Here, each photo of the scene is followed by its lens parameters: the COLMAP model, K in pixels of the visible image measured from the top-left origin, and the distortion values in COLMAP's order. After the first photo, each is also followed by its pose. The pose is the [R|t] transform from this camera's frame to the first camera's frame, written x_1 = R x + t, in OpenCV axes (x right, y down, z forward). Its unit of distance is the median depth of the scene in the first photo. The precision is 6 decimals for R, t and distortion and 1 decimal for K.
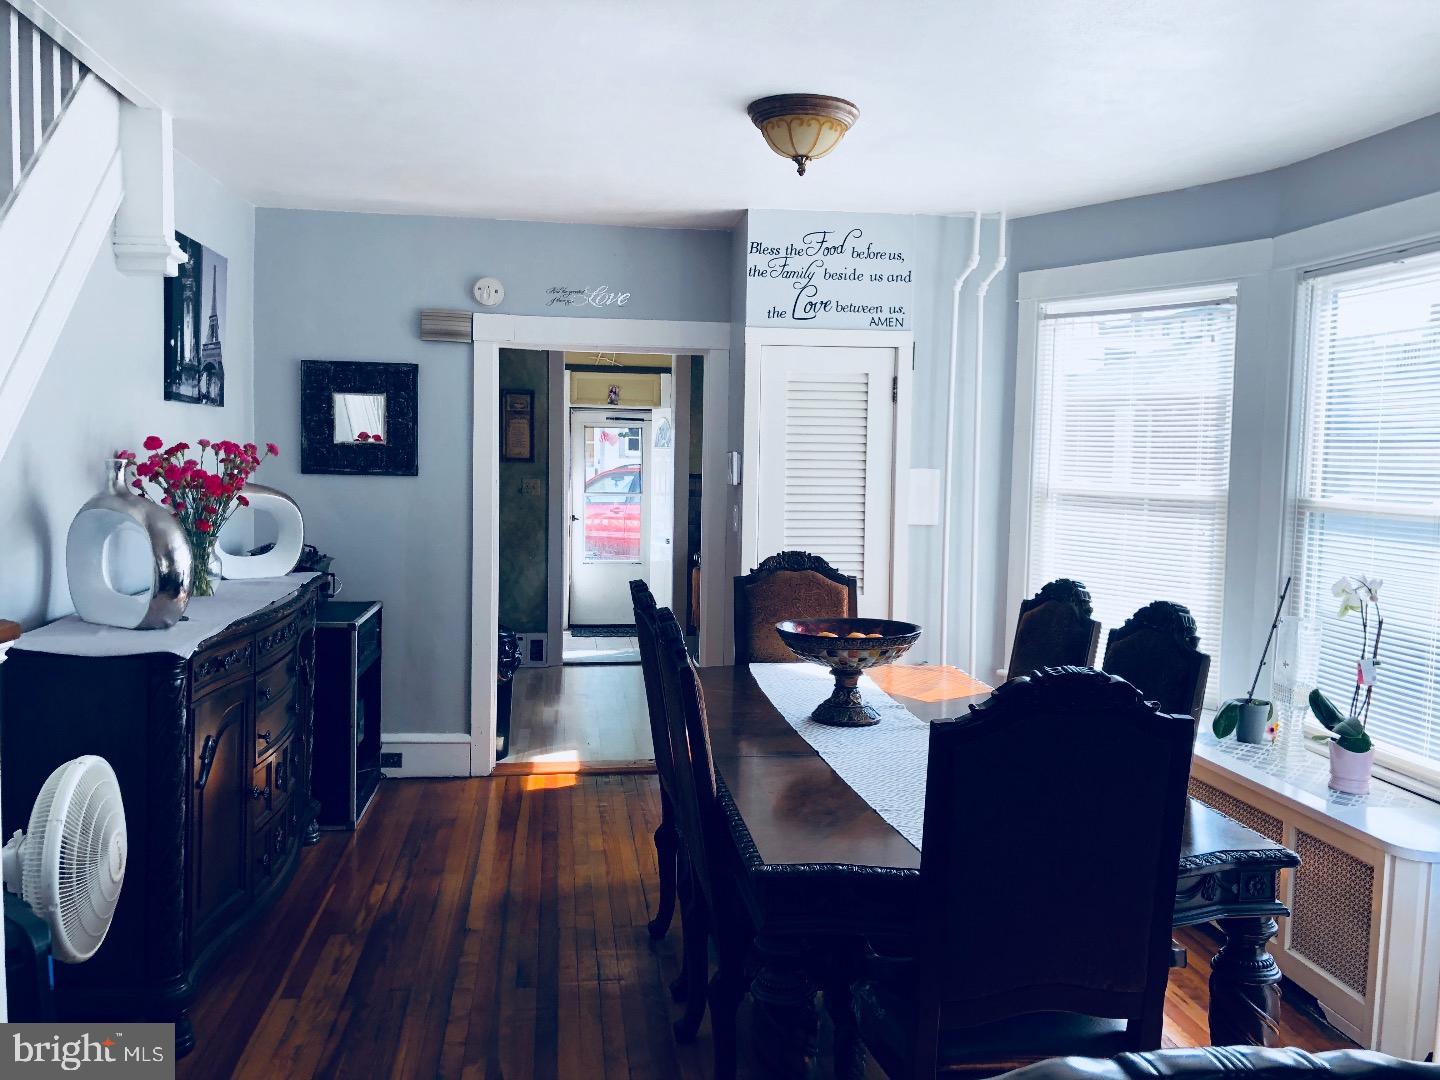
lens RADIAL K [[1205.9, 0, 718.7], [0, 1205.9, 539.7], [0, 0, 1]] dist [0.013633, 0.009111]
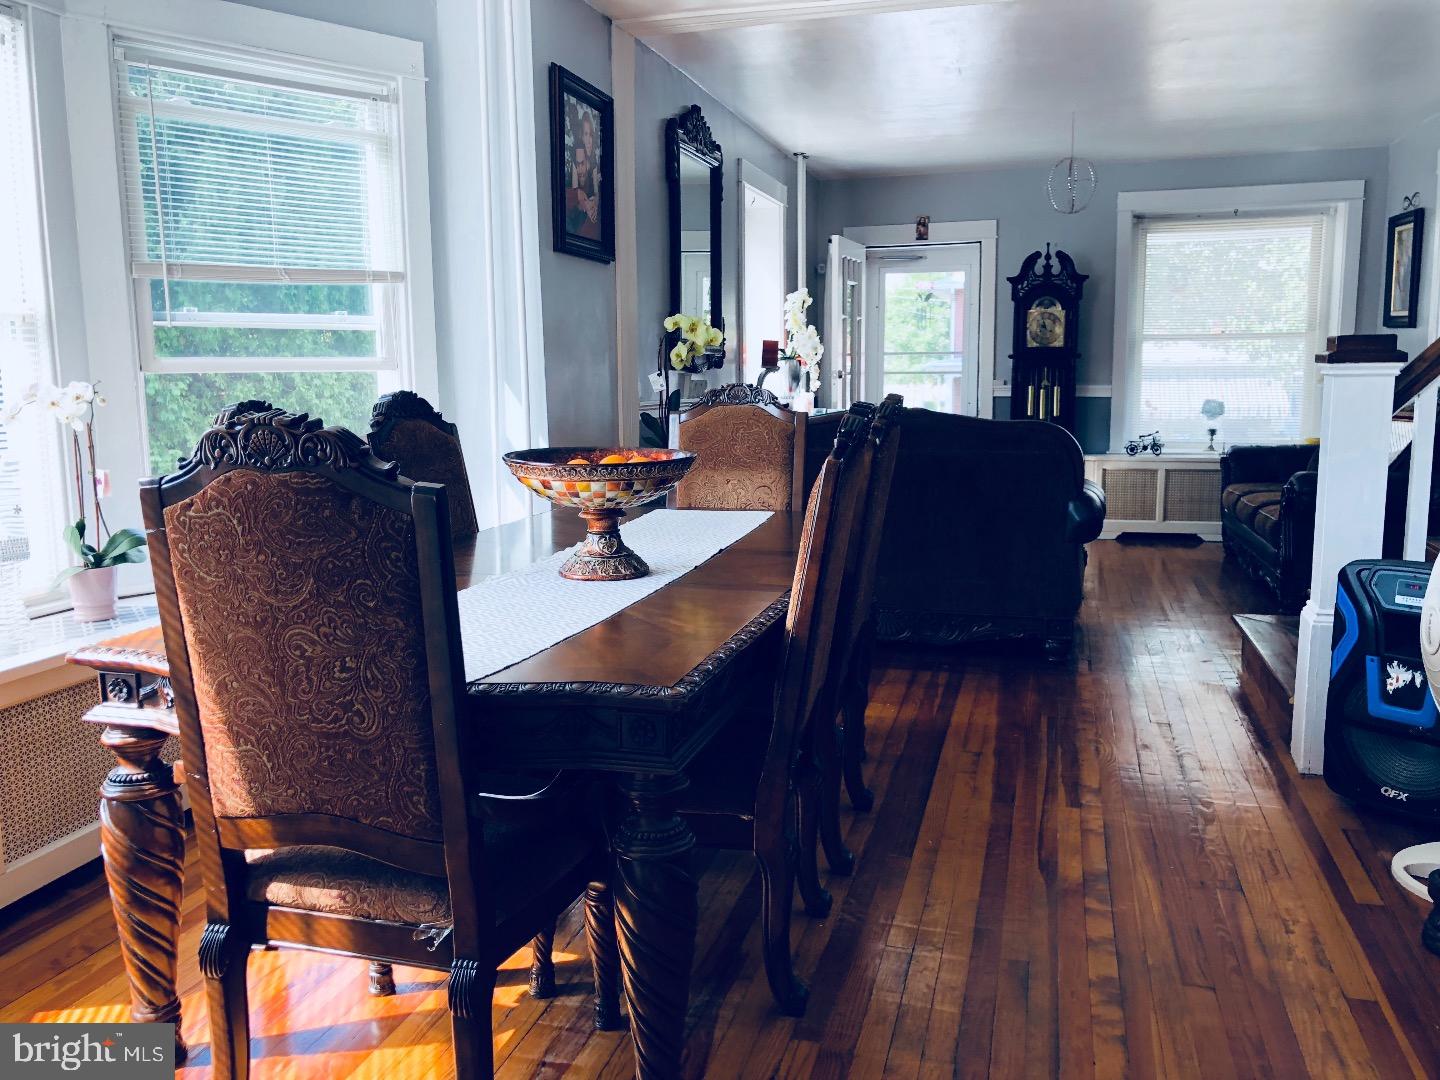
lens RADIAL K [[1205.9, 0, 718.7], [0, 1205.9, 537.8], [0, 0, 1]] dist [0.013633, 0.009111]
pose [[-0.921535, -0.063799, 0.383019, -0.235495], [0.020273, 0.977159, 0.211541, -0.031389], [-0.387766, 0.202707, -0.899192, 1.528385]]
